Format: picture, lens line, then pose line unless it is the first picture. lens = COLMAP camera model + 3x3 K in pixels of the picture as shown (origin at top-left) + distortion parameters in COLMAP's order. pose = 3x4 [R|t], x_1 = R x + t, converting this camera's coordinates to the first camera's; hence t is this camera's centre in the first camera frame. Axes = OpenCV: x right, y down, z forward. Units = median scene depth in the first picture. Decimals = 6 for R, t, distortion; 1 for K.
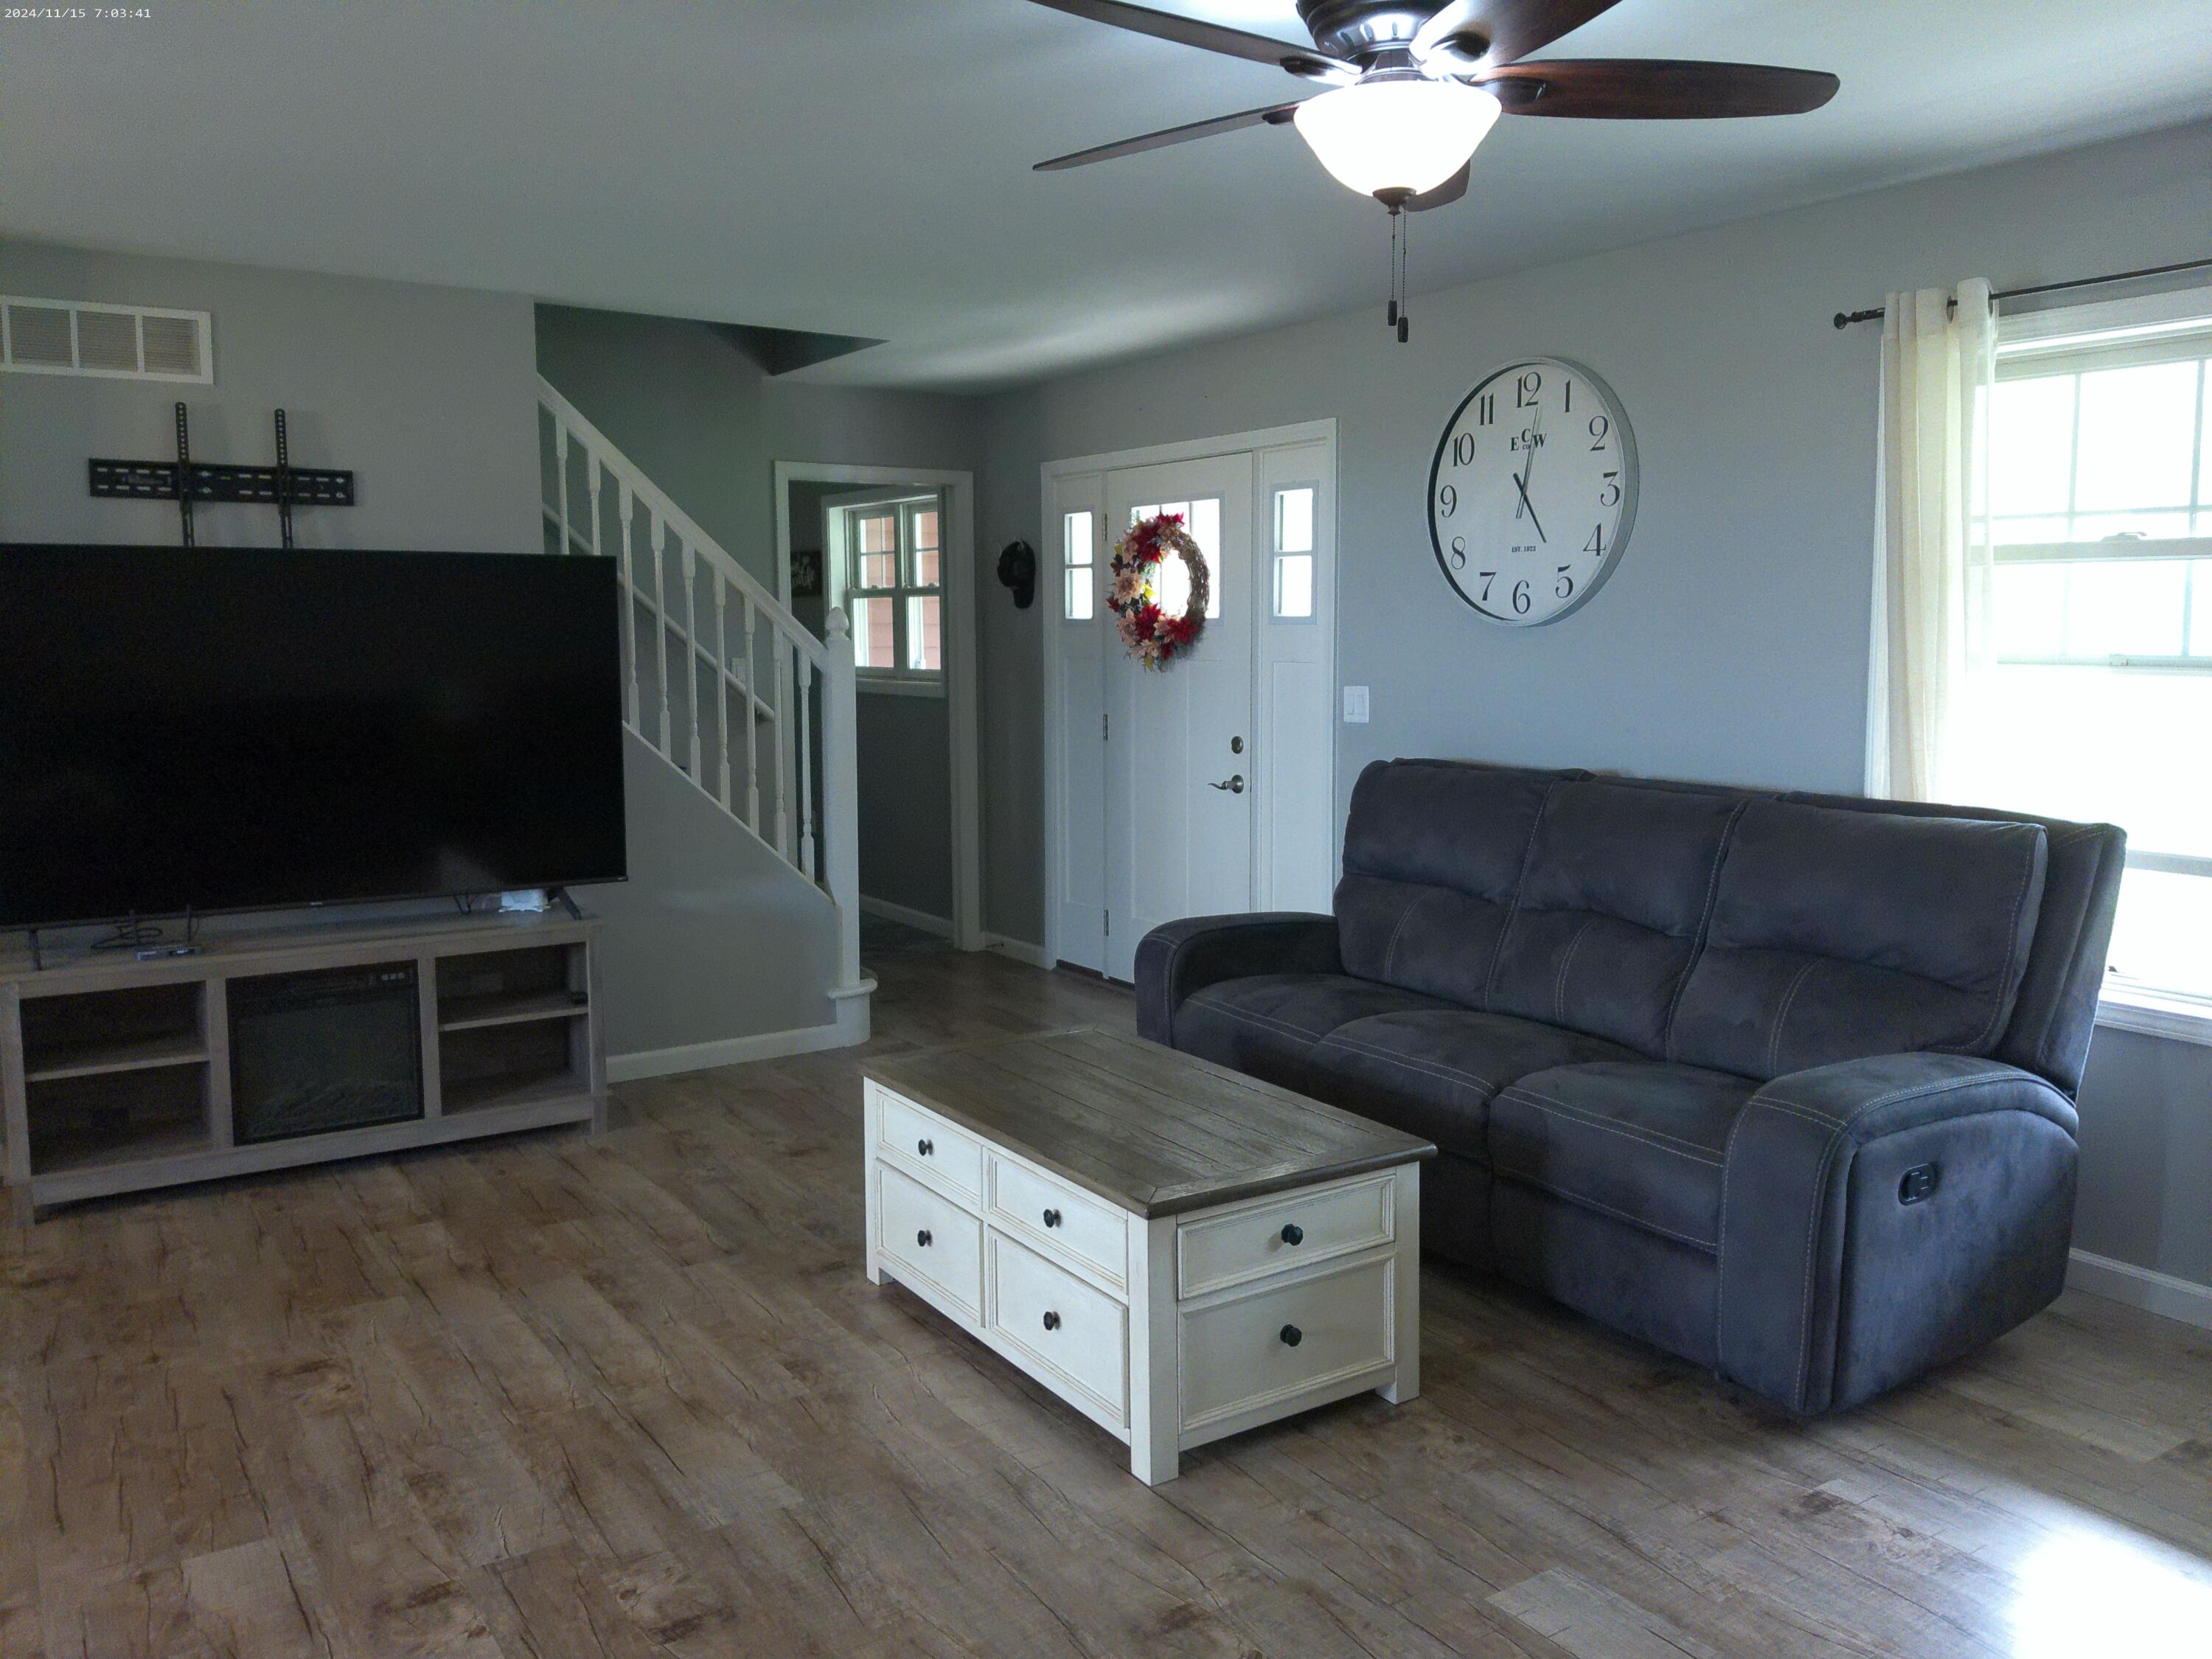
lens RADIAL K [[1705.5, 0, 1141.6], [0, 1705.5, 791.4], [0, 0, 1]] dist [0.111383, -0.200003]
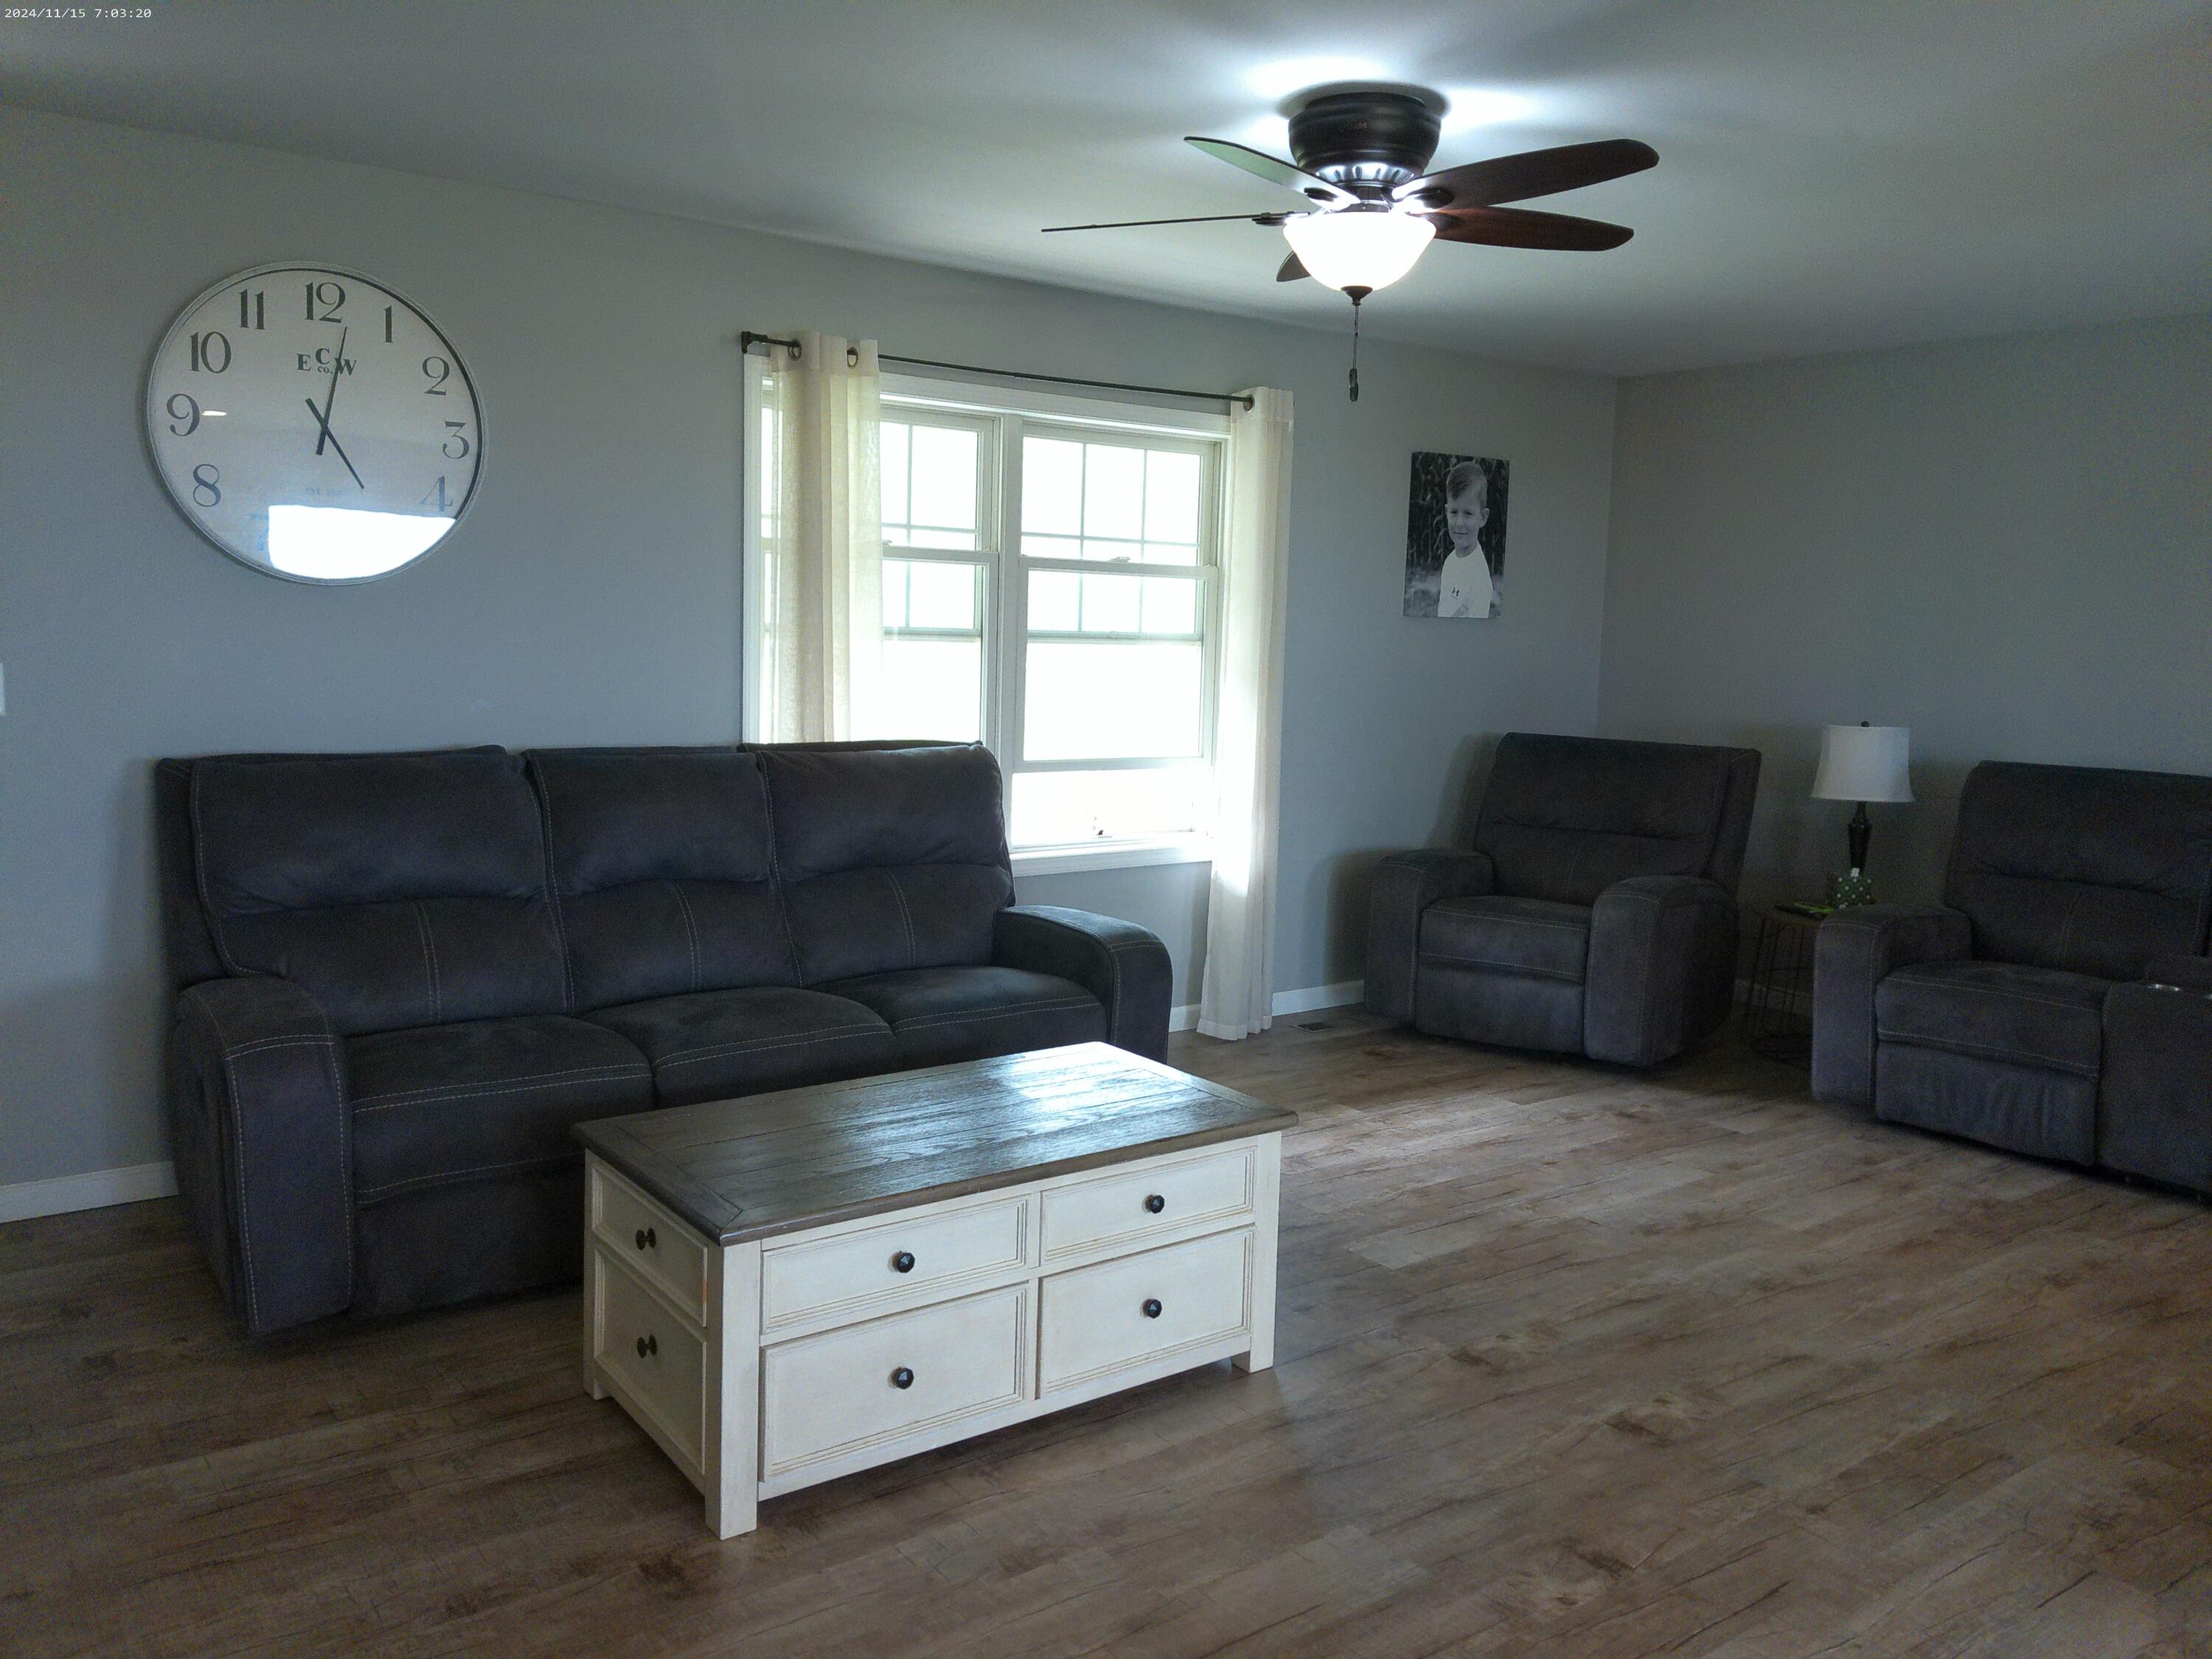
lens RADIAL K [[1663.2, 0, 1077.5], [0, 1663.2, 830.5], [0, 0, 1]] dist [0.004337, -0.044340]
pose [[-0.021076, -0.124955, 0.991938, -0.907759], [0.062698, 0.990041, 0.126048, -0.084535], [-0.997810, 0.064849, -0.013032, 0.974958]]
